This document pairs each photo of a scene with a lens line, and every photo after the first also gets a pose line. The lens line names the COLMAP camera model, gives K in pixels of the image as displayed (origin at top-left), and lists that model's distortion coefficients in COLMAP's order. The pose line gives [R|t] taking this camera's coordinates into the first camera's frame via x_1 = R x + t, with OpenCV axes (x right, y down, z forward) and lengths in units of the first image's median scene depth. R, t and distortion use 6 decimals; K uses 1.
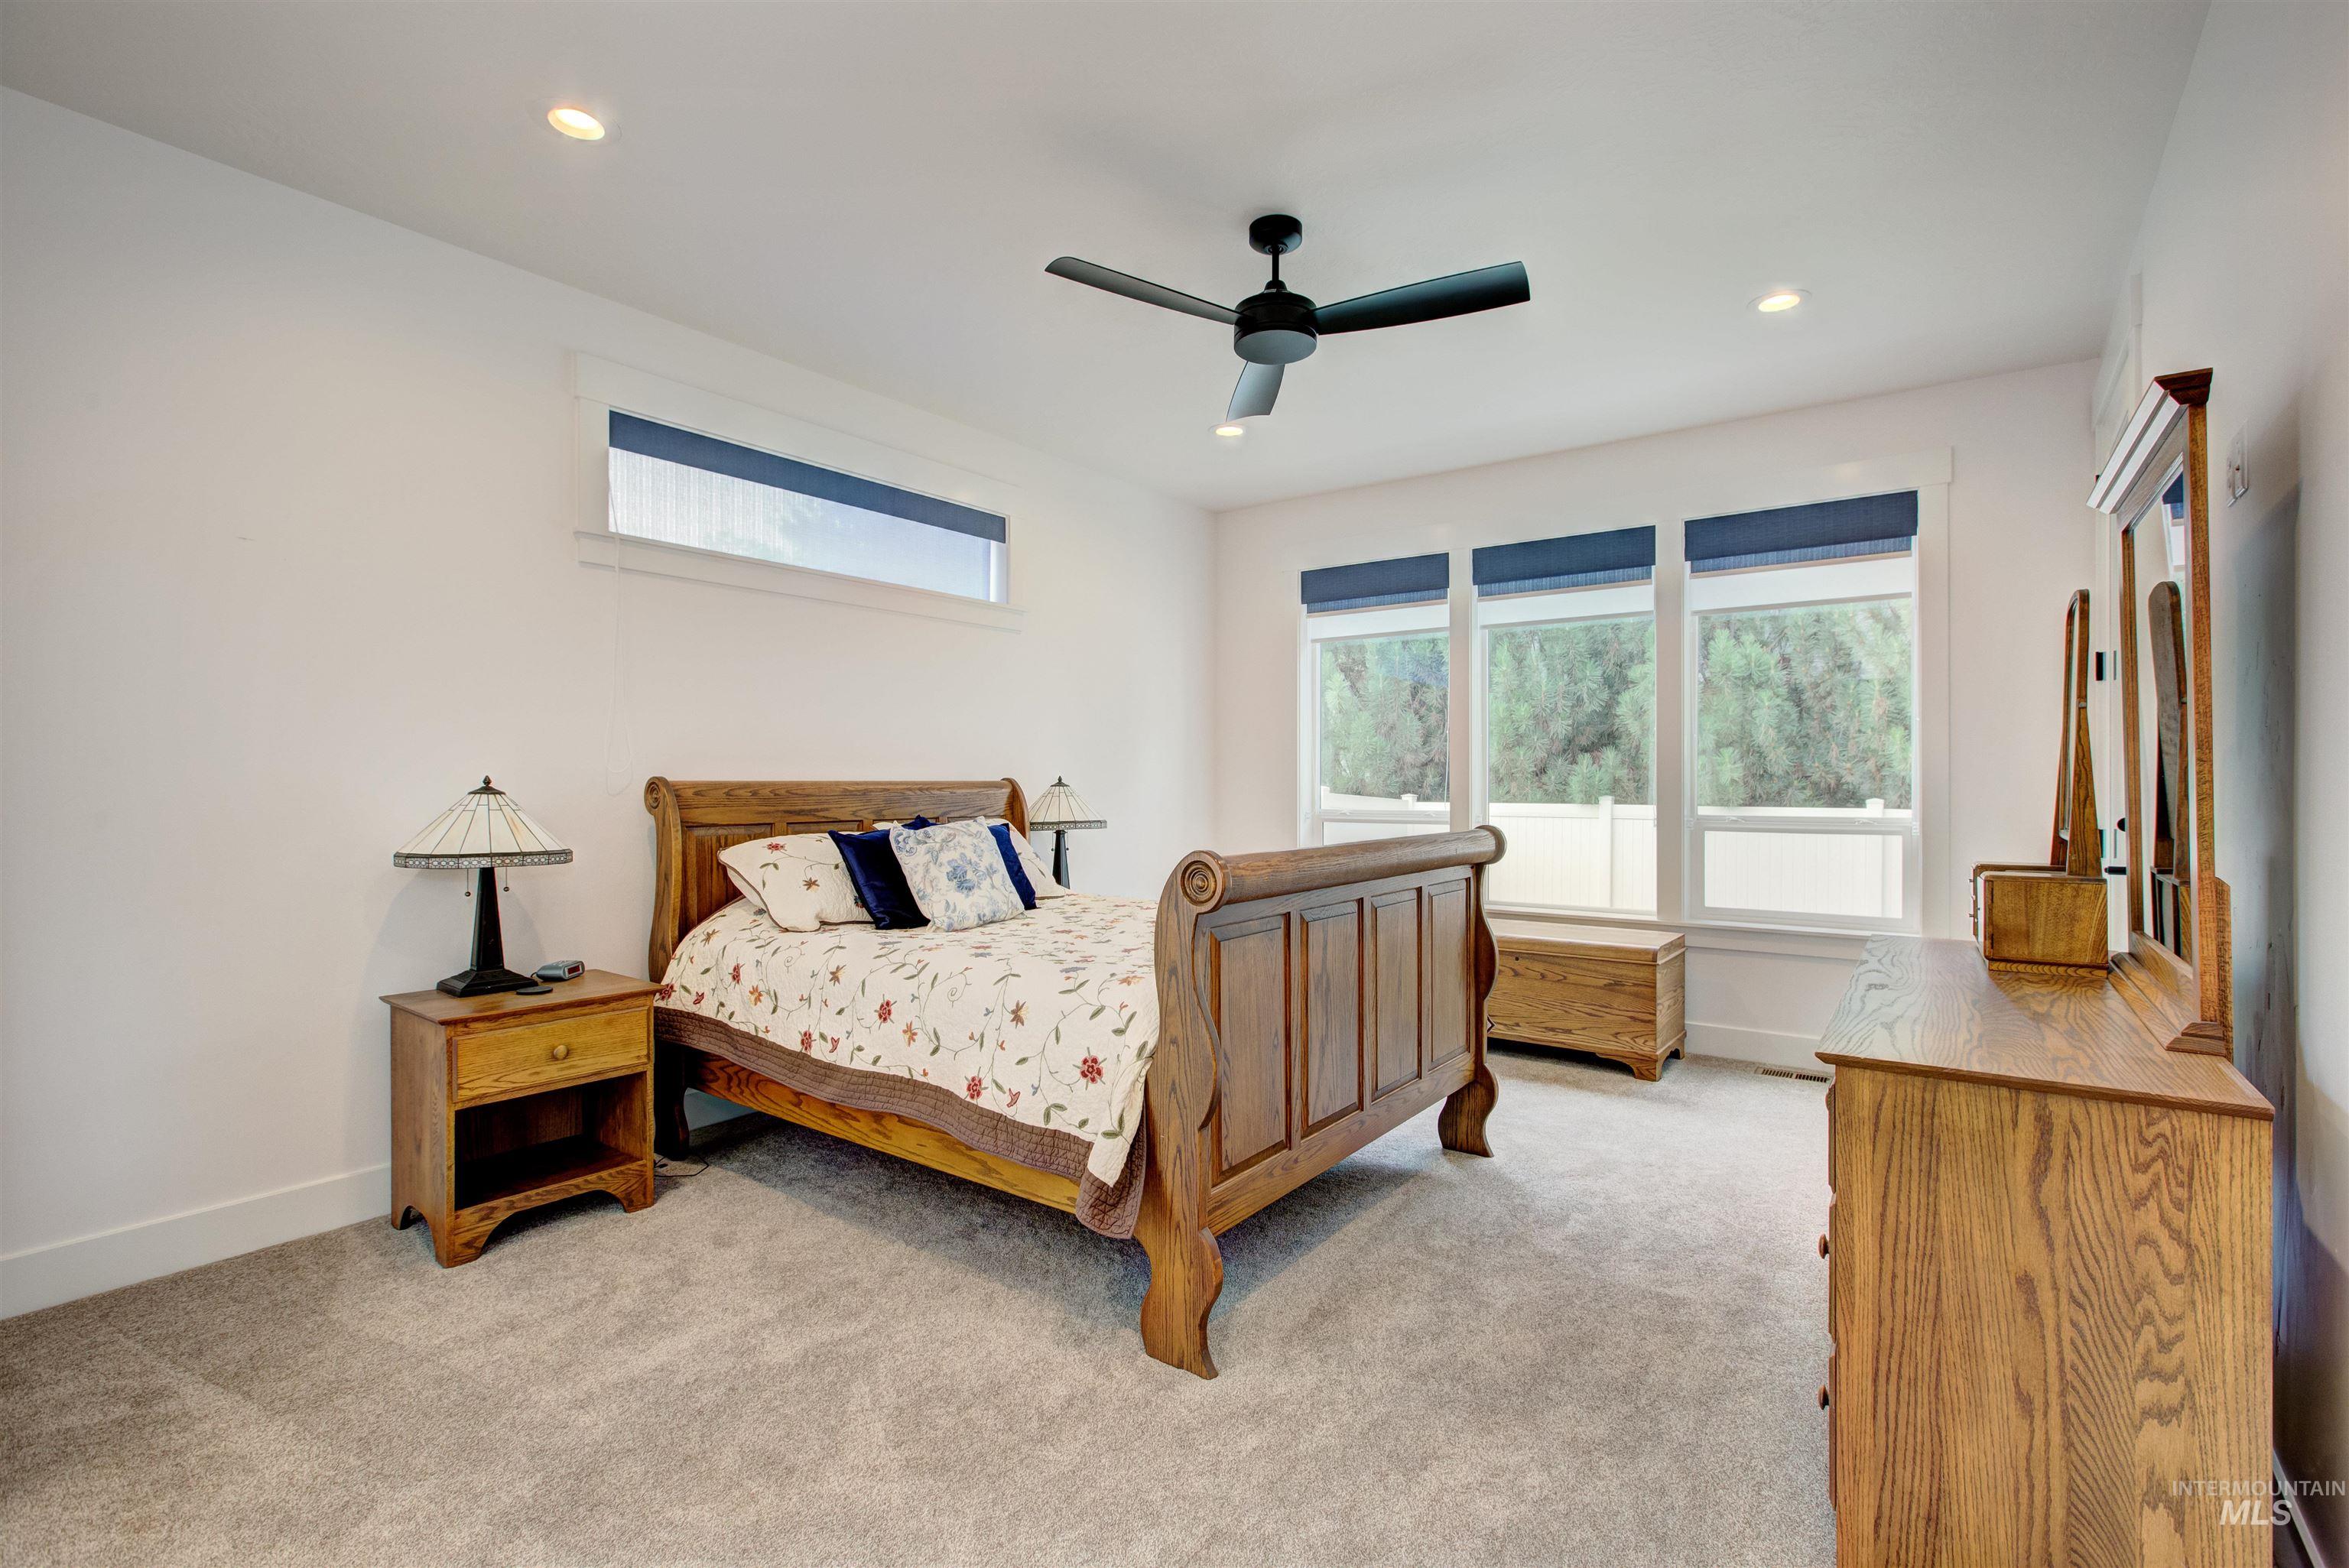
lens RADIAL K [[1093.9, 0, 1167.0], [0, 1093.9, 784.9], [0, 0, 1]] dist [-0.008487, 0.000425]
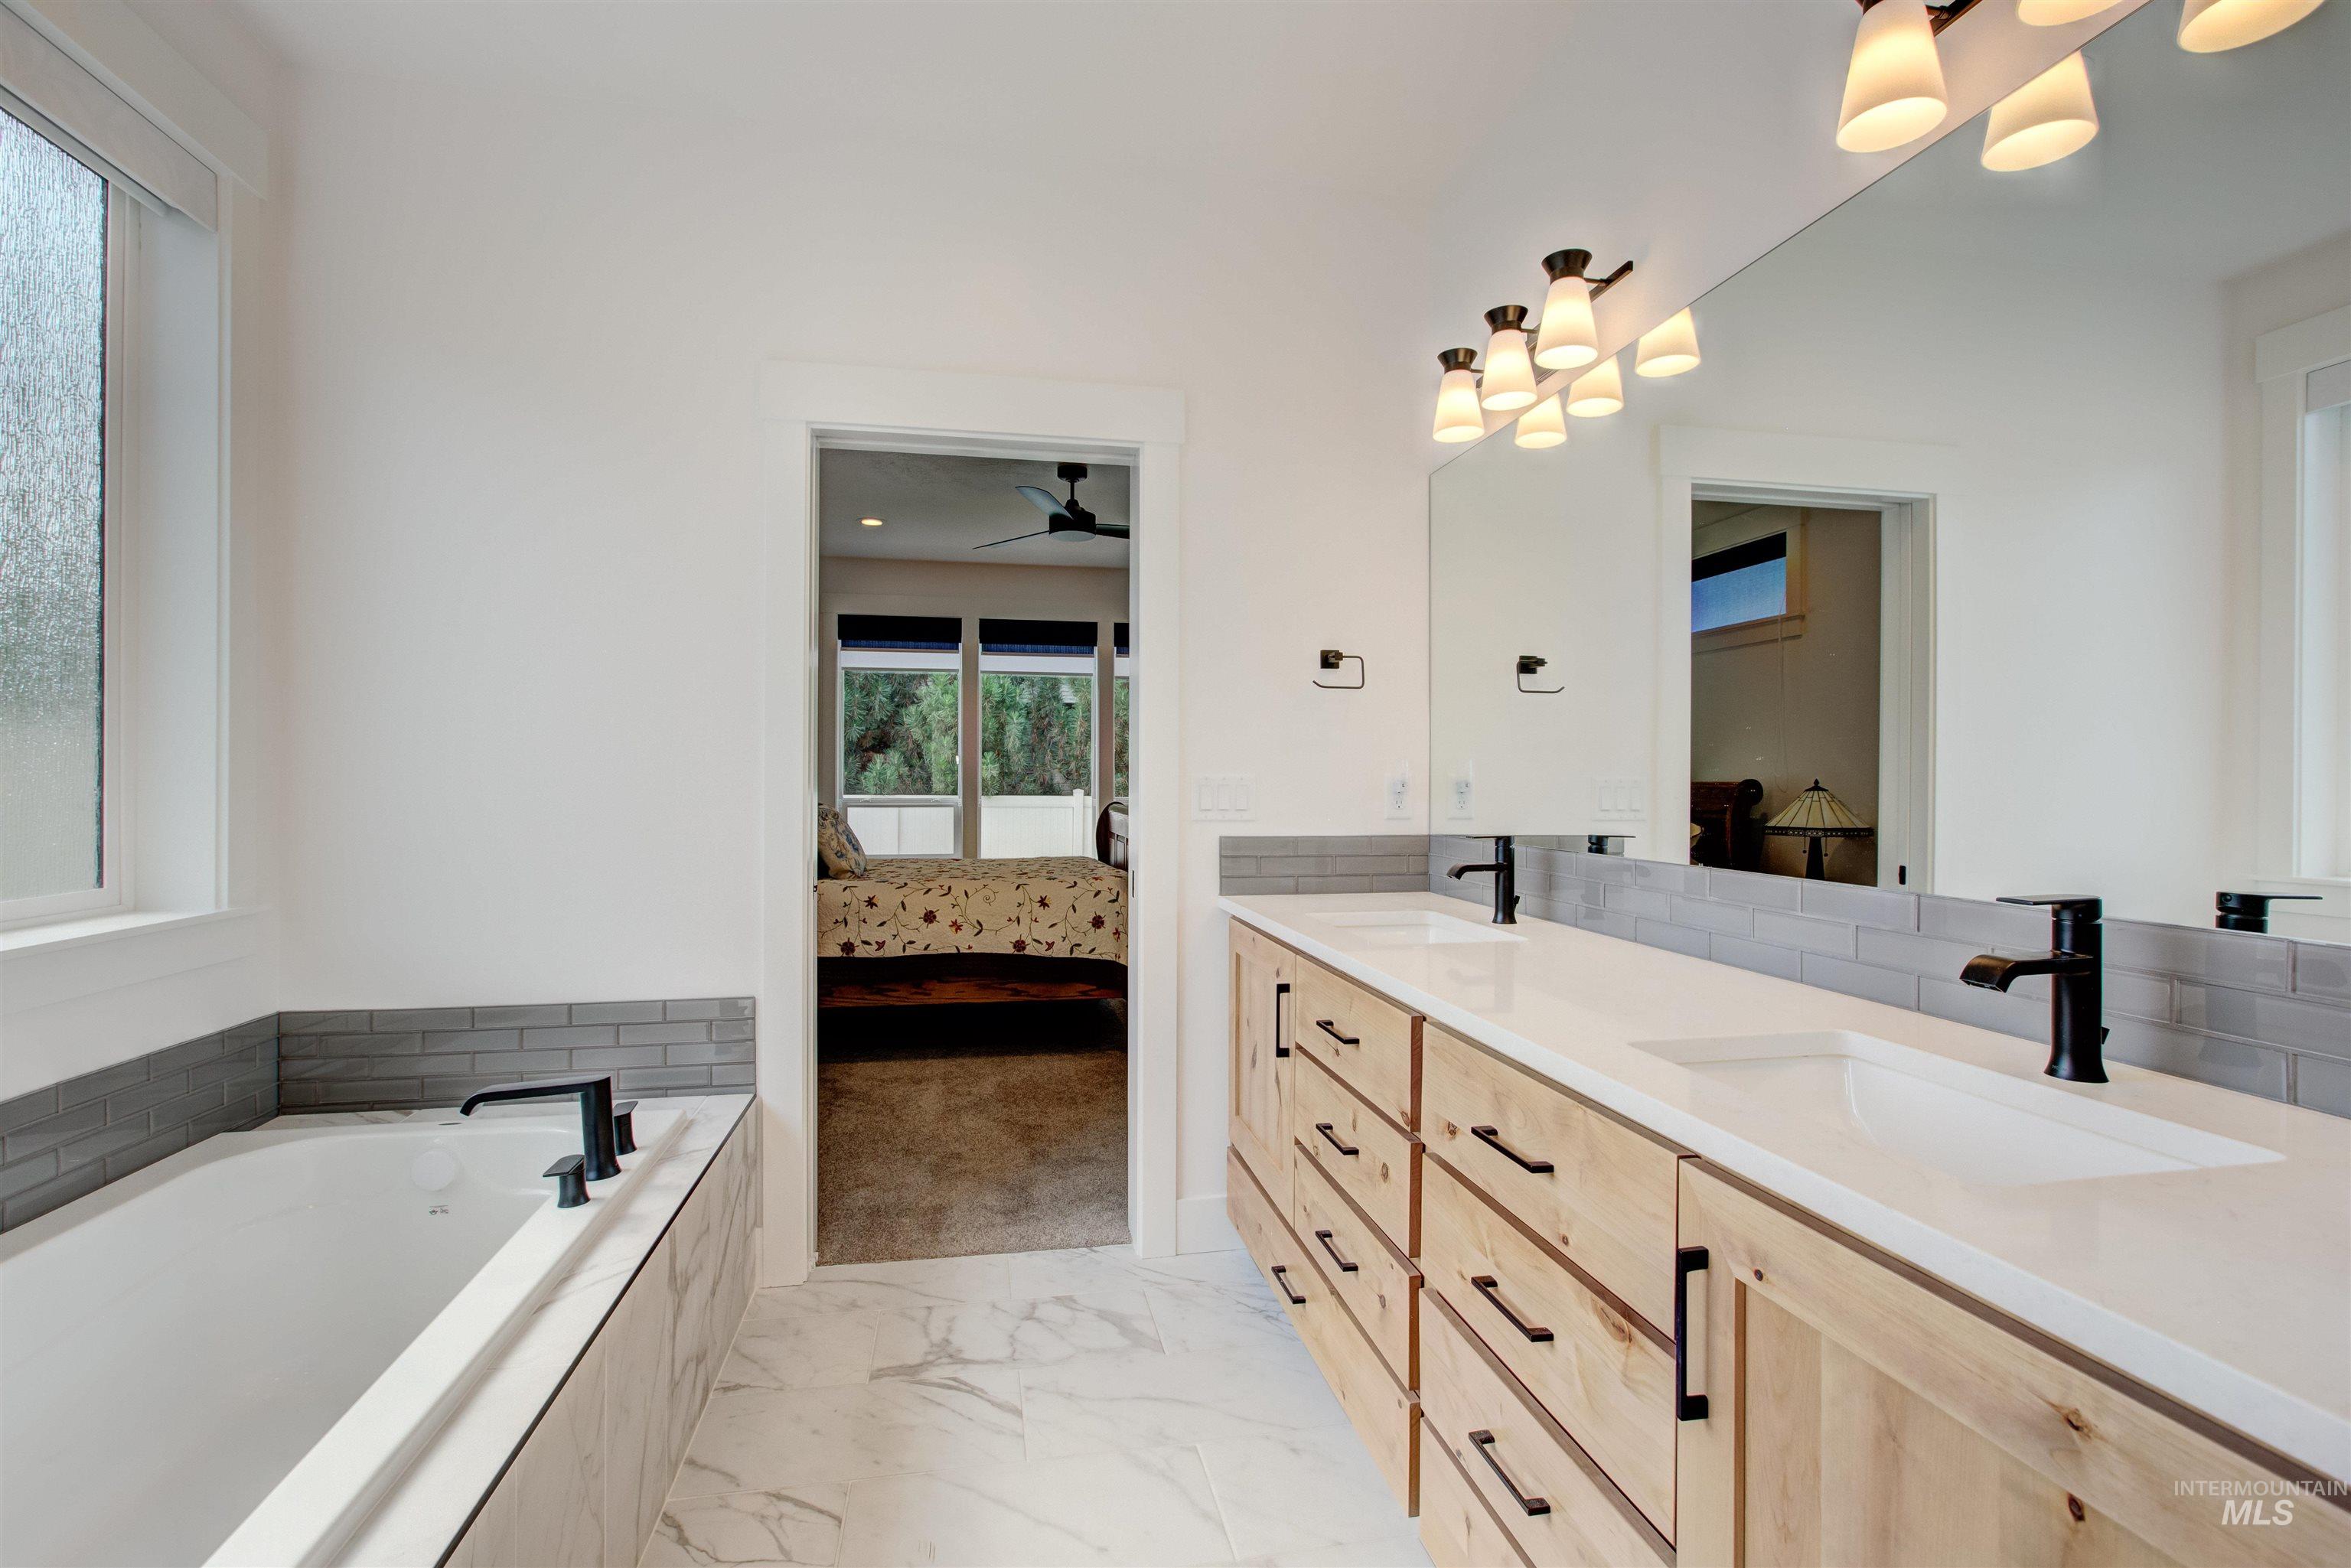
lens RADIAL K [[1094.9, 0, 1168.0], [0, 1094.9, 784.9], [0, 0, 1]] dist [-0.008487, 0.000425]
pose [[0.697802, -0.003732, 0.716280, -1.083894], [0.000568, 0.999989, 0.004657, 0.001242], [-0.716290, -0.002843, 0.697797, -0.369208]]
